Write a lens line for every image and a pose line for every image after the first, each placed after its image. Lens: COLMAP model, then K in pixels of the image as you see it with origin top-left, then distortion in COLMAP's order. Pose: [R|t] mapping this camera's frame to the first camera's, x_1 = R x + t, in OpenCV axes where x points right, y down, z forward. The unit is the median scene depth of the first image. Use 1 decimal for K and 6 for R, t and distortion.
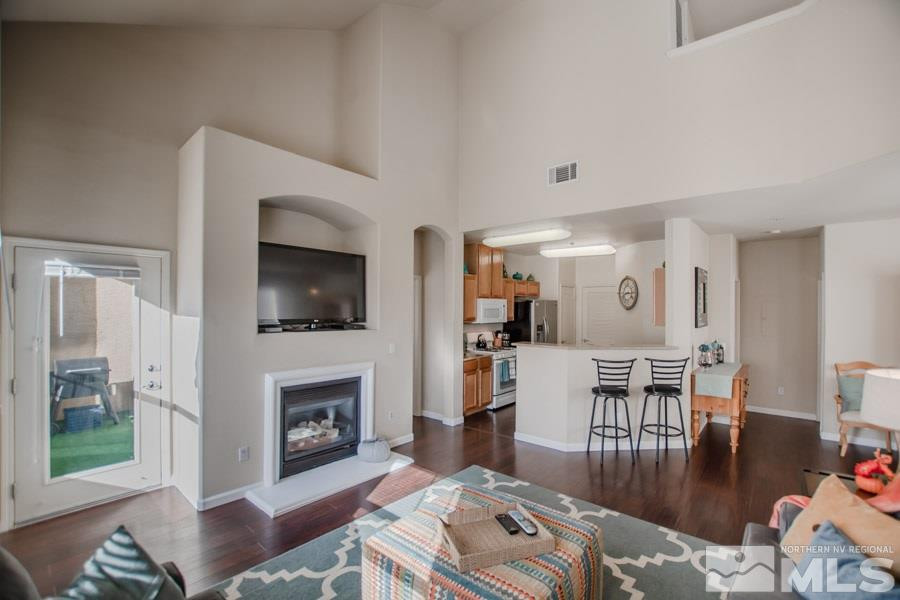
lens RADIAL K [[396.4, 0, 451.0], [0, 396.4, 308.1], [0, 0, 1]] dist [-0.026613, 0.000195]
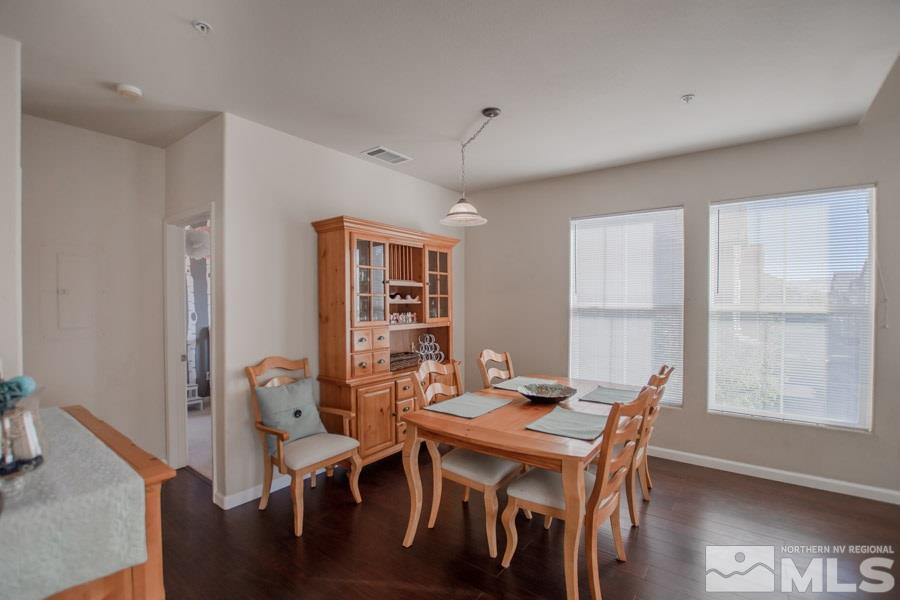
lens RADIAL K [[410.4, 0, 457.6], [0, 410.4, 305.0], [0, 0, 1]] dist [-0.032041, -0.000053]
pose [[-0.073129, -0.017495, 0.997169, 0.299148], [0.001102, 0.999844, 0.017623, 0.034058], [-0.997322, 0.002387, -0.073098, 0.560672]]
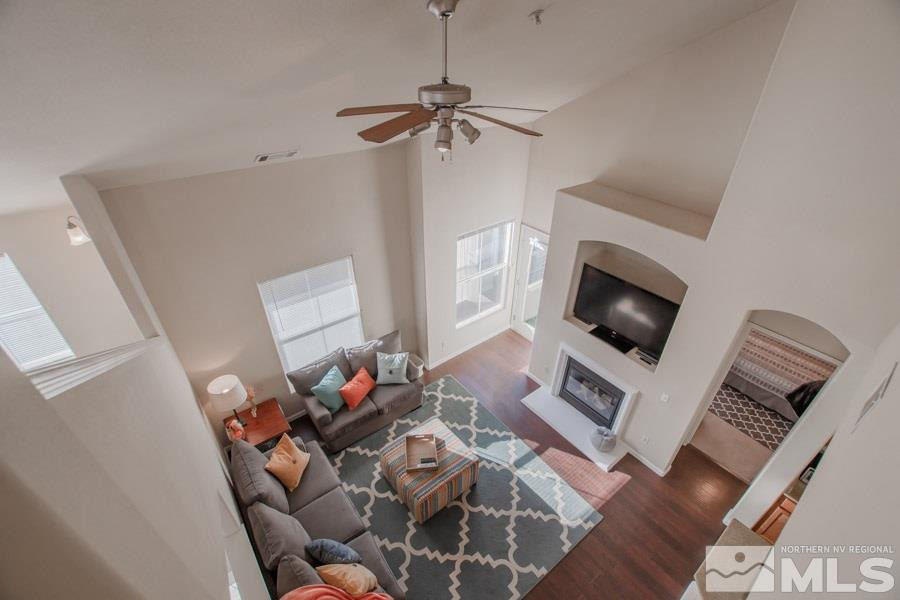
lens RADIAL K [[396.4, 0, 451.0], [0, 396.4, 308.1], [0, 0, 1]] dist [-0.026613, 0.000195]
pose [[-0.198806, 0.547991, -0.812516, 0.479041], [-0.007265, 0.828218, 0.560359, -0.475946], [0.980012, 0.117305, -0.160674, 0.446672]]
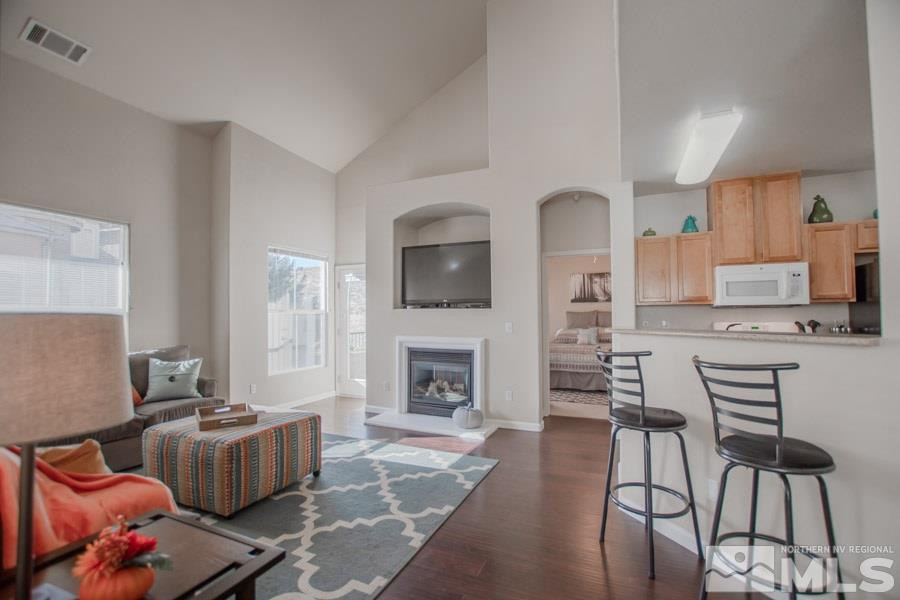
lens RADIAL K [[396.4, 0, 451.0], [0, 396.4, 308.1], [0, 0, 1]] dist [-0.026613, 0.000195]
pose [[0.288145, -0.026628, -0.957216, 0.566516], [0.010760, 0.999640, -0.024569, 0.056427], [0.957526, -0.003220, 0.288328, 0.426961]]
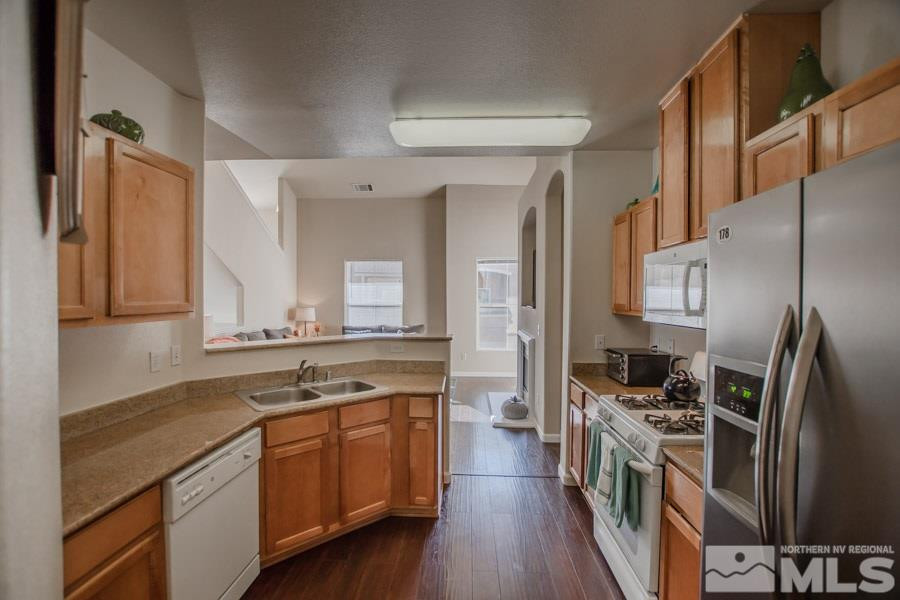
lens RADIAL K [[396.4, 0, 451.0], [0, 396.4, 308.1], [0, 0, 1]] dist [-0.026613, 0.000195]
pose [[-0.795942, 0.000632, -0.605373, 0.439892], [-0.008598, 0.999887, 0.012348, 0.029975], [0.605312, 0.015033, -0.795846, 1.209555]]
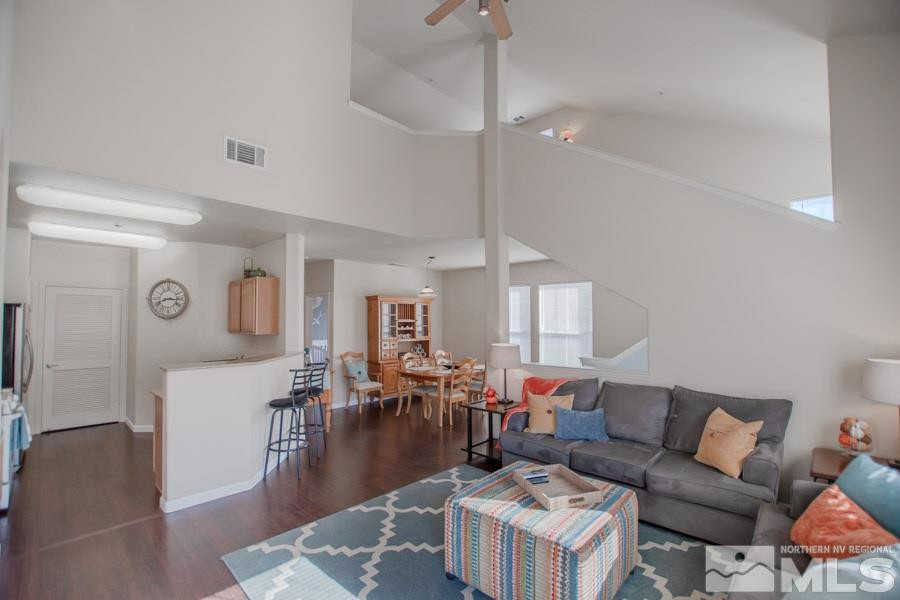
lens RADIAL K [[396.4, 0, 451.0], [0, 396.4, 308.1], [0, 0, 1]] dist [-0.026613, 0.000195]
pose [[0.046323, 0.023504, 0.998650, -0.373971], [0.004239, 0.999710, -0.023726, 0.003512], [-0.998918, 0.005332, 0.046210, 0.387481]]
